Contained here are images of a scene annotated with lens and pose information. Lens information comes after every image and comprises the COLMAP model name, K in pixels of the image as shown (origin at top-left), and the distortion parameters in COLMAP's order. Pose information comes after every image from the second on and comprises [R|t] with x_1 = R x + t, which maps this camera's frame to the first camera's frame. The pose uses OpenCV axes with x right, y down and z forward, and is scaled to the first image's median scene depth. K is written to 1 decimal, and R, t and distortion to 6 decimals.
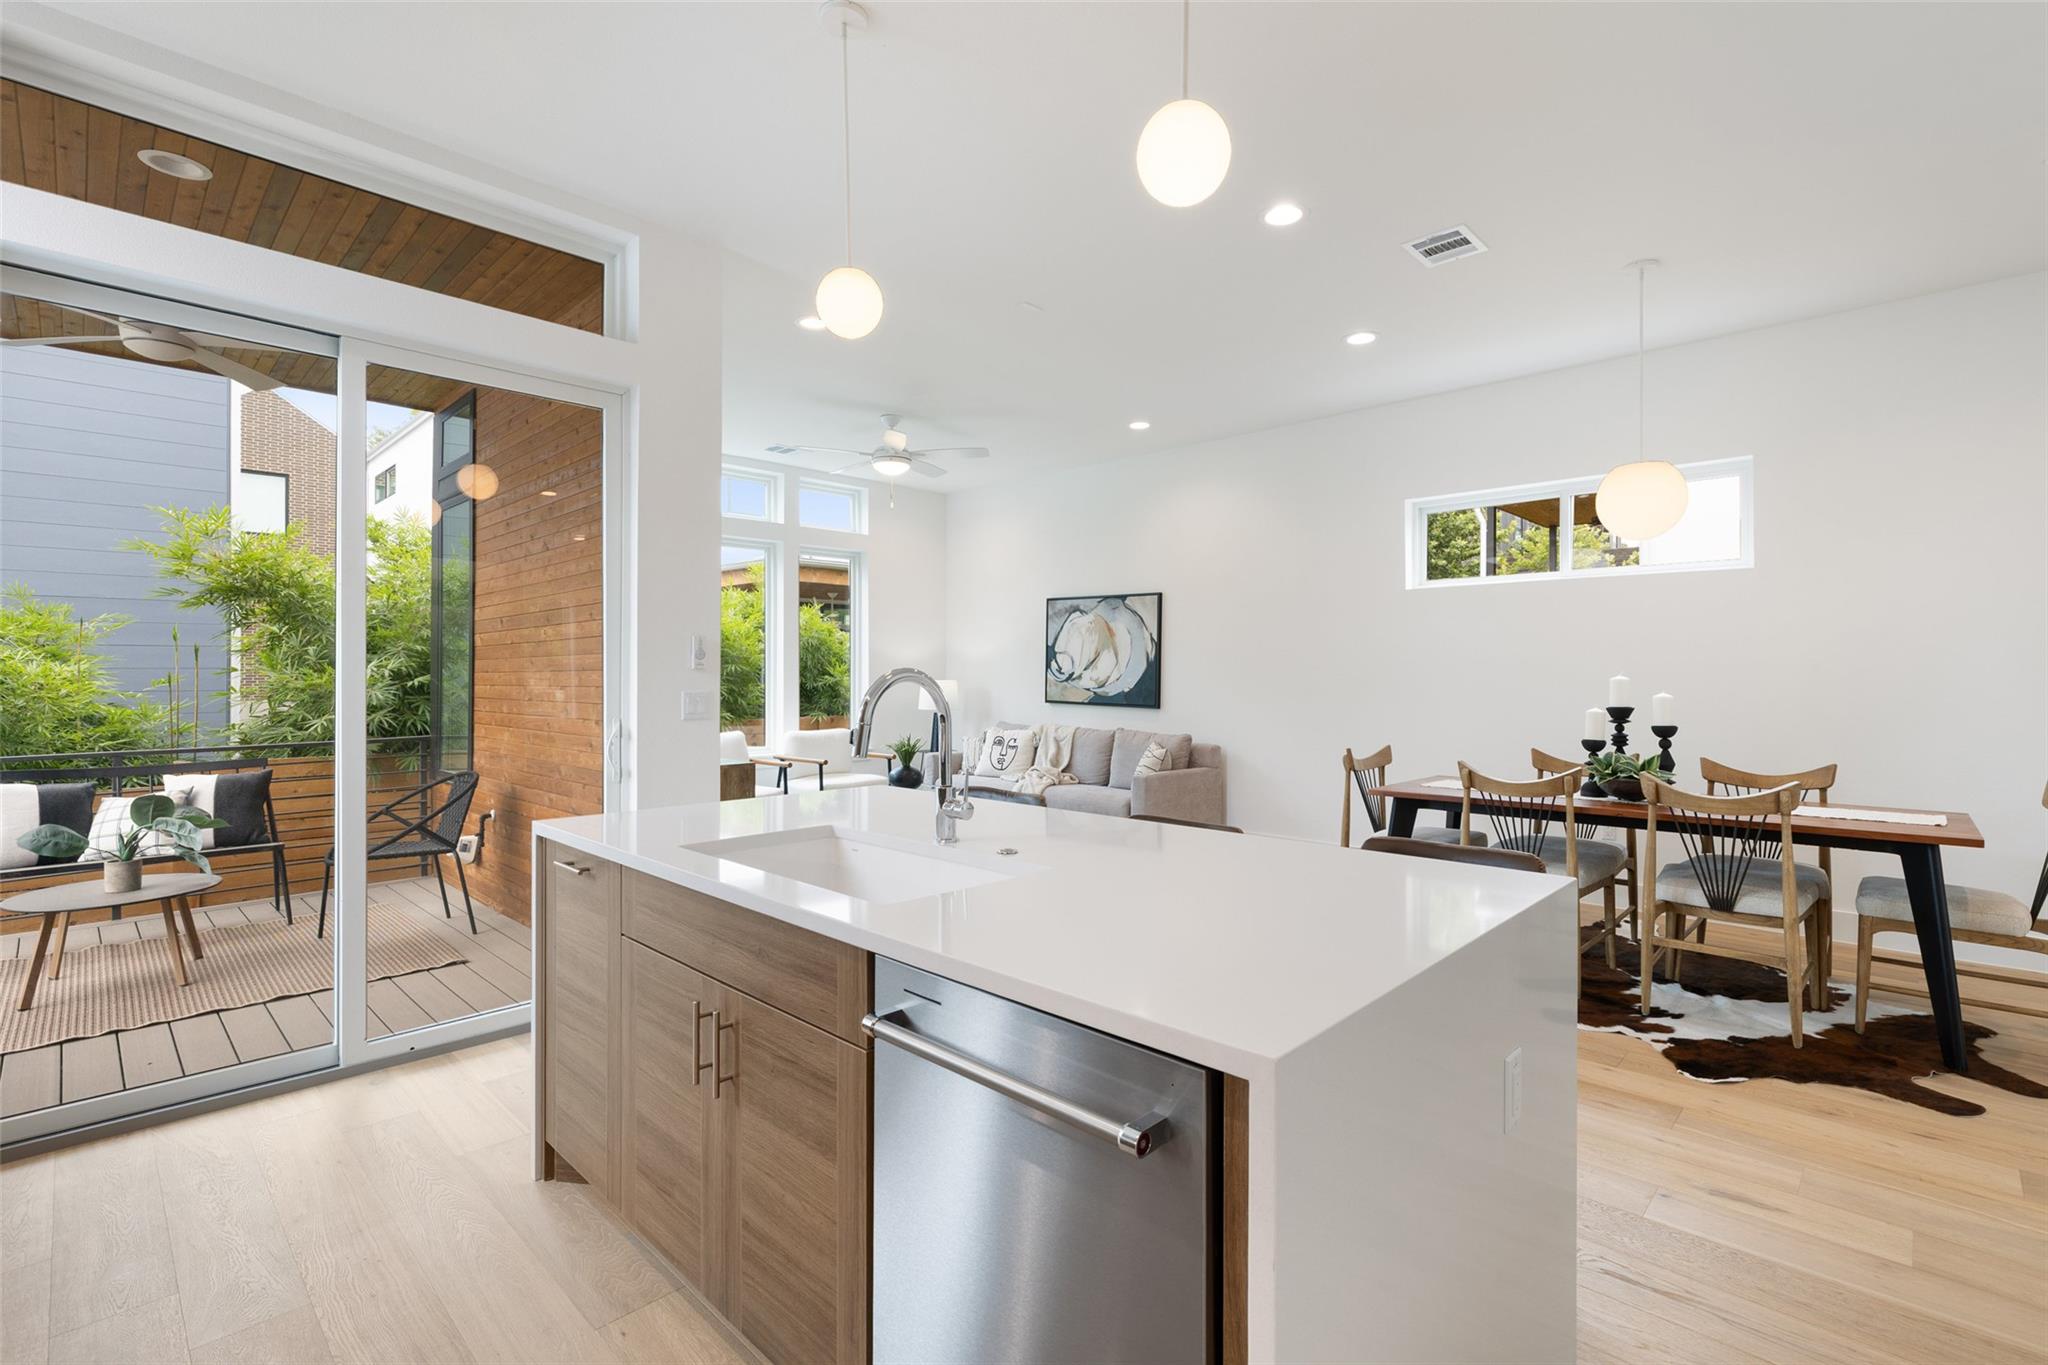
lens RADIAL K [[908.9, 0, 1039.9], [0, 908.9, 673.2], [0, 0, 1]] dist [-0.013081, -0.002181]
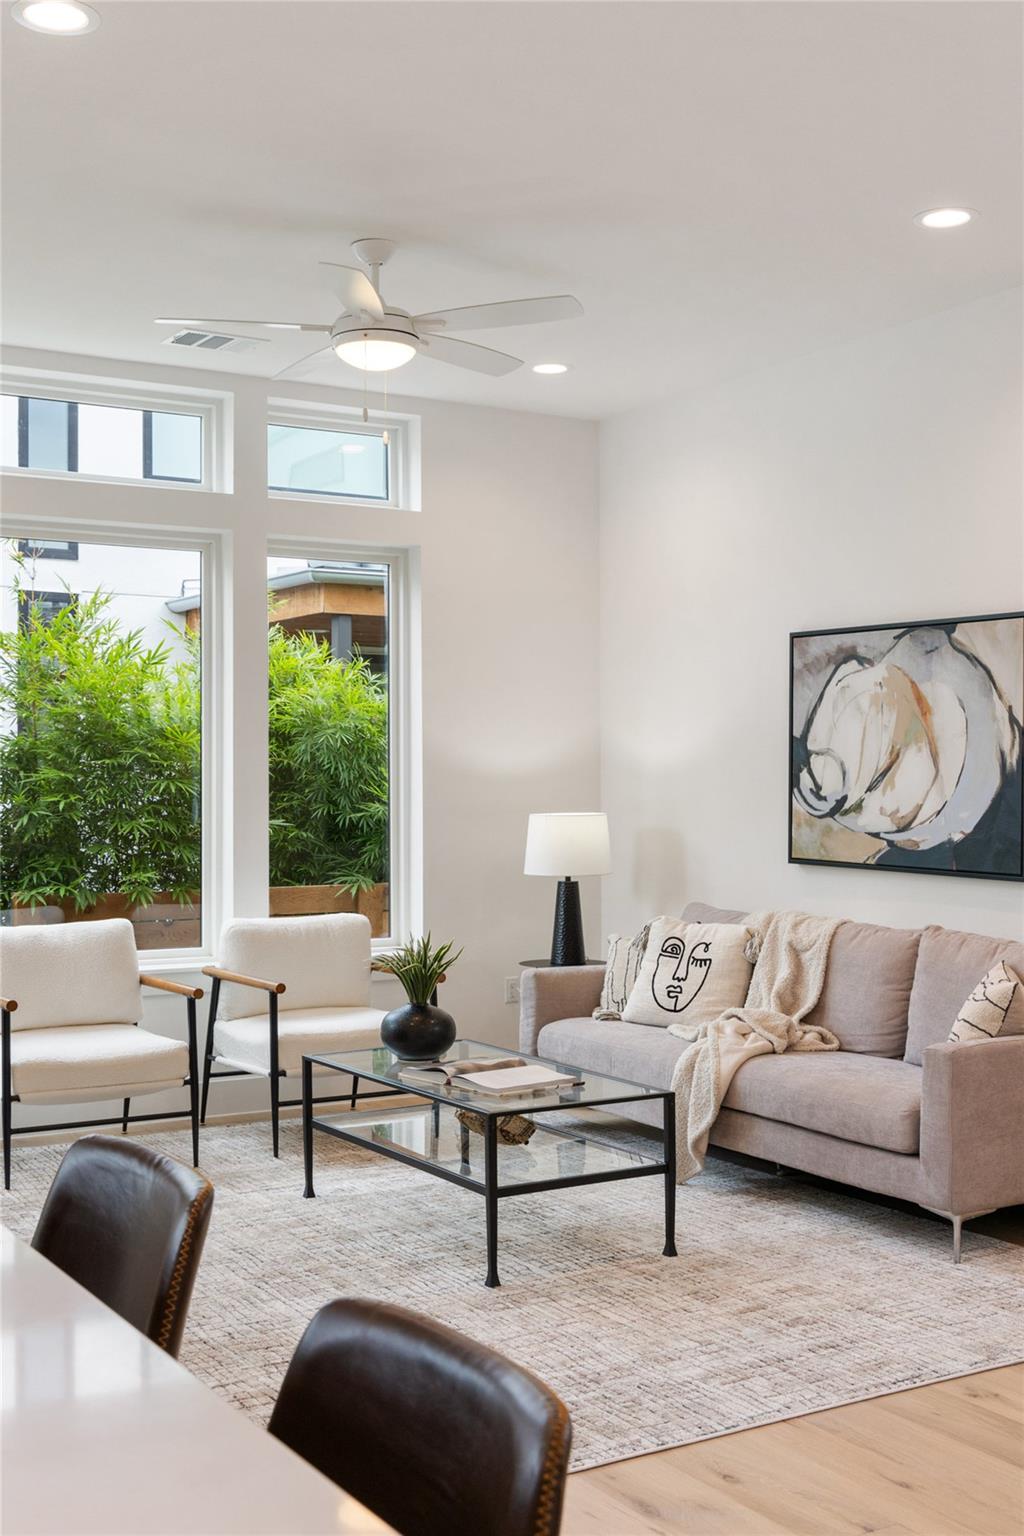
lens RADIAL K [[1724.5, 0, 503.6], [0, 1724.5, 768.2], [0, 0, 1]] dist [0.013632, 0.000000]
pose [[0.963398, -0.005468, -0.268020, 0.154905], [0.002499, 0.999932, -0.011420, -0.008451], [0.268064, 0.010332, 0.963346, 0.209716]]
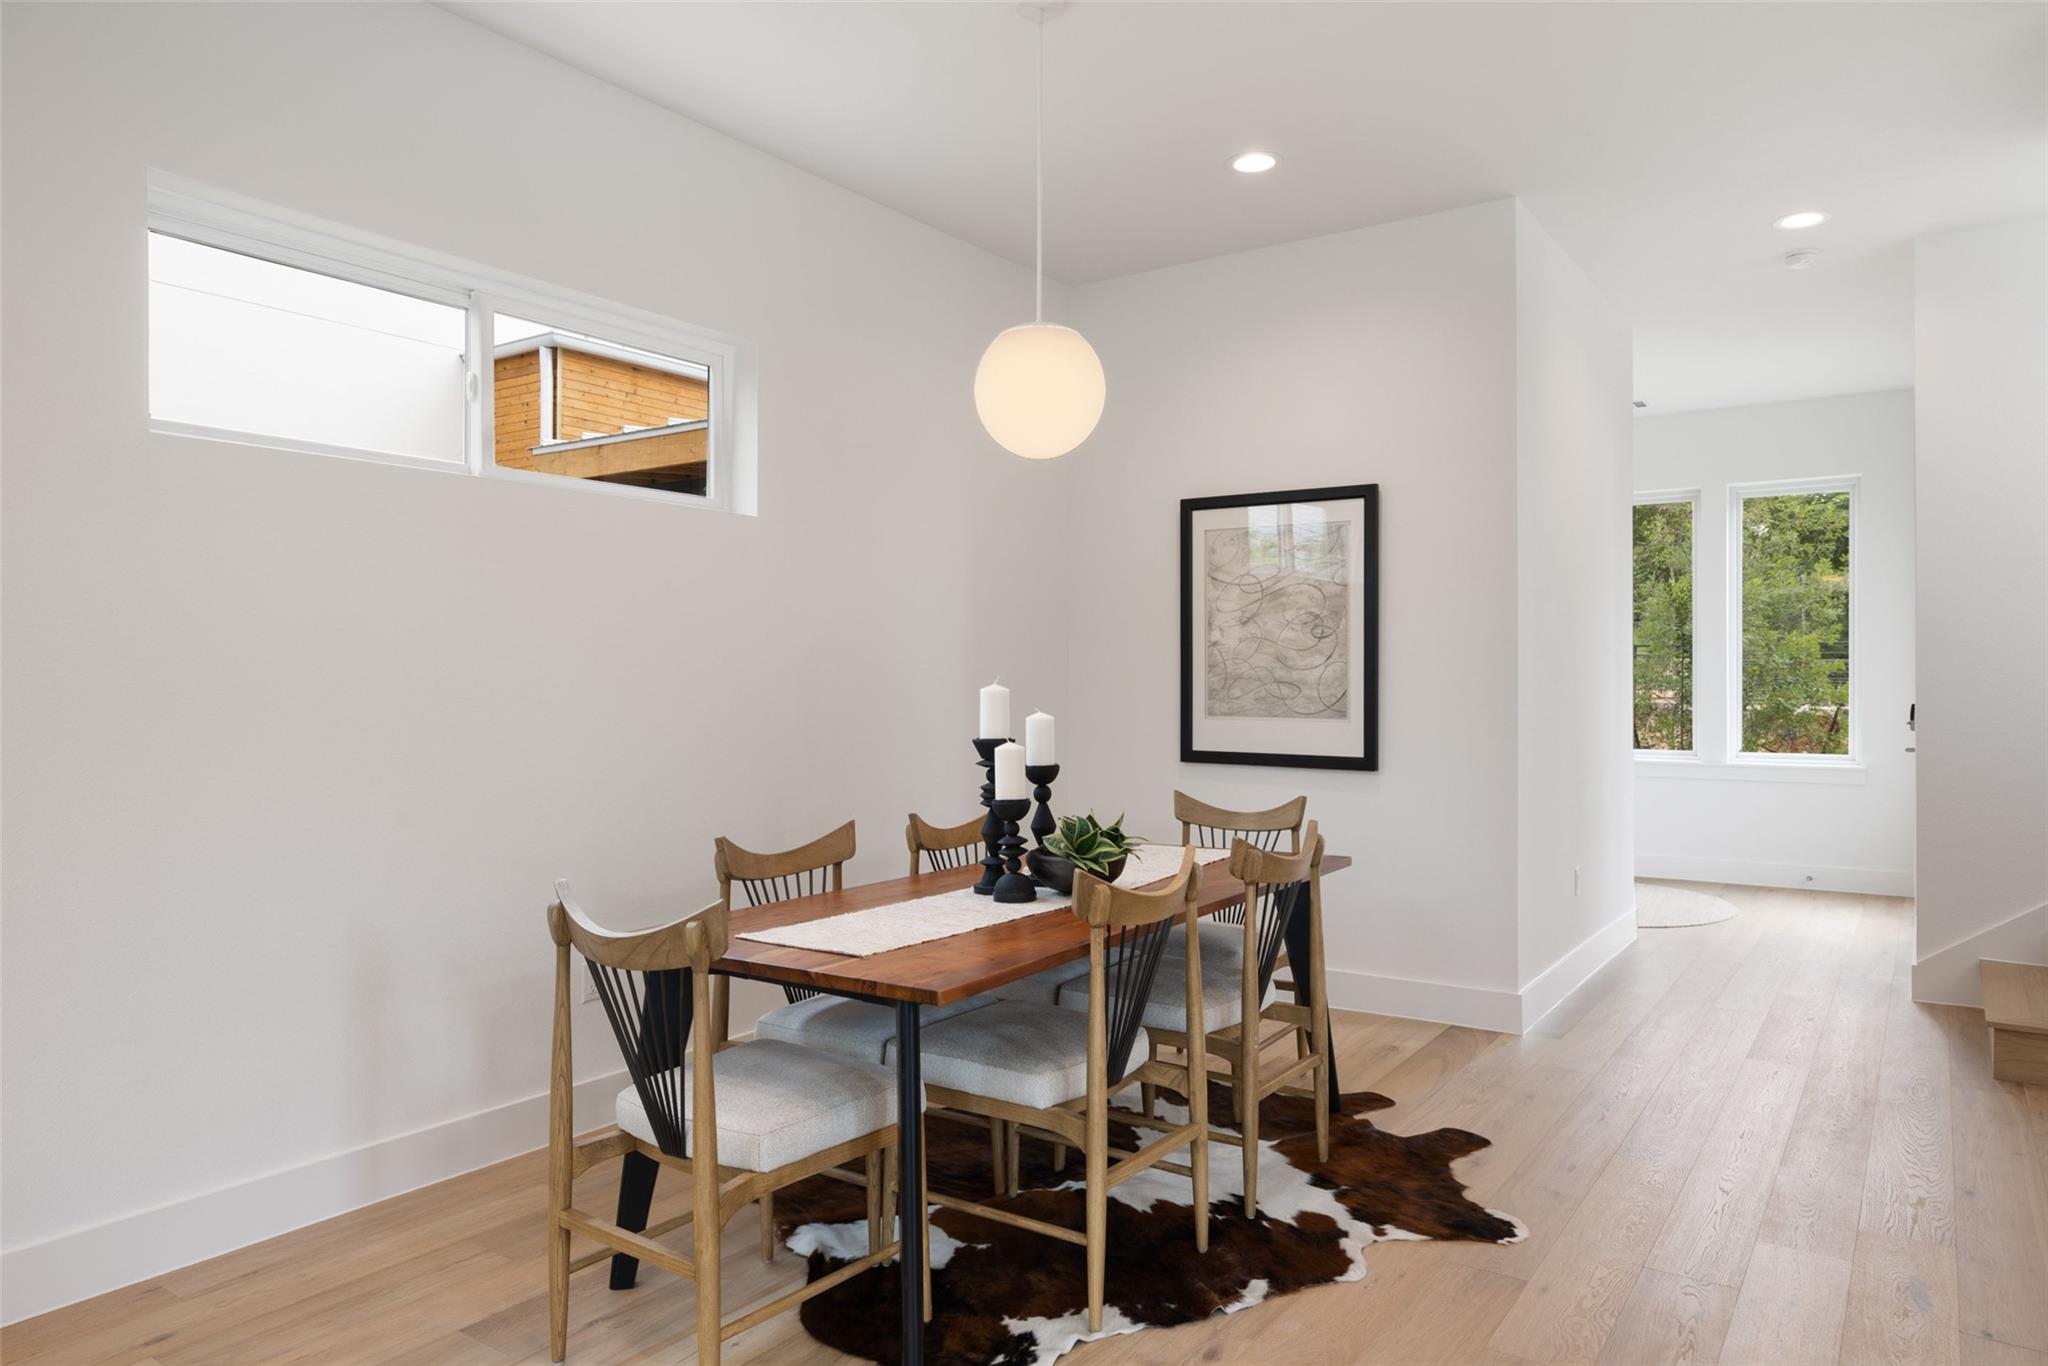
lens RADIAL K [[1300.8, 0, 1037.1], [0, 1300.8, 697.7], [0, 0, 1]] dist [-0.002070, 0.002243]
pose [[-0.148172, -0.015356, 0.988842, -0.130674], [-0.002103, 0.999882, 0.015213, 0.000722], [-0.988959, 0.000175, -0.148187, 0.842642]]
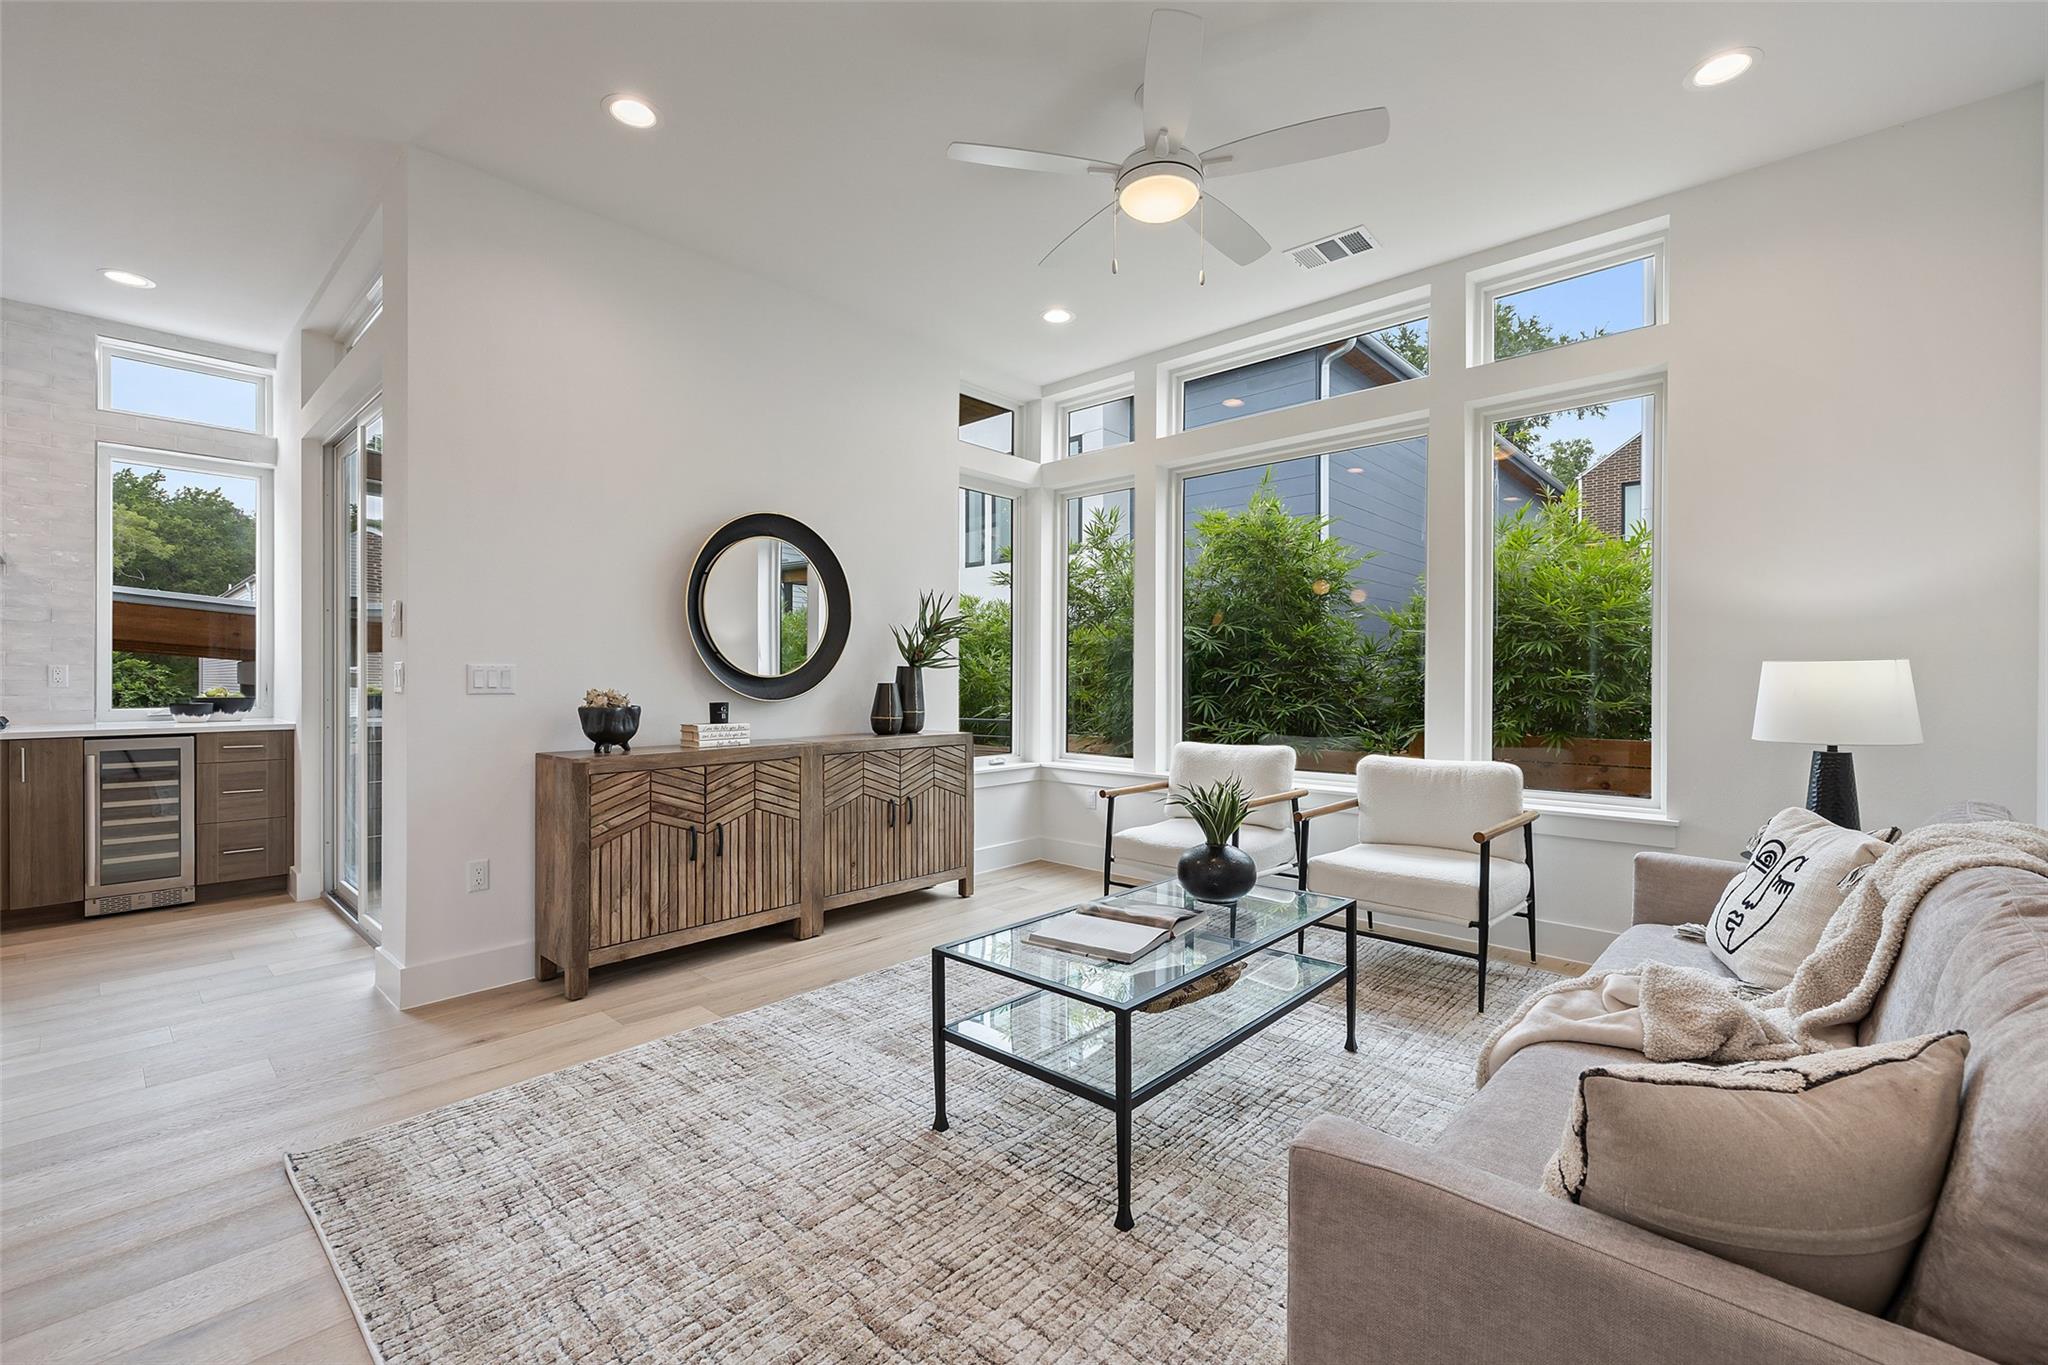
lens RADIAL K [[865.4, 0, 1027.4], [0, 865.4, 682.8], [0, 0, 1]] dist [0.001773, 0.000029]
pose [[0.014980, 0.003705, -0.999881, 0.340810], [-0.000100, 0.999993, 0.003704, 0.025861], [0.999888, 0.000045, 0.014981, 1.114067]]
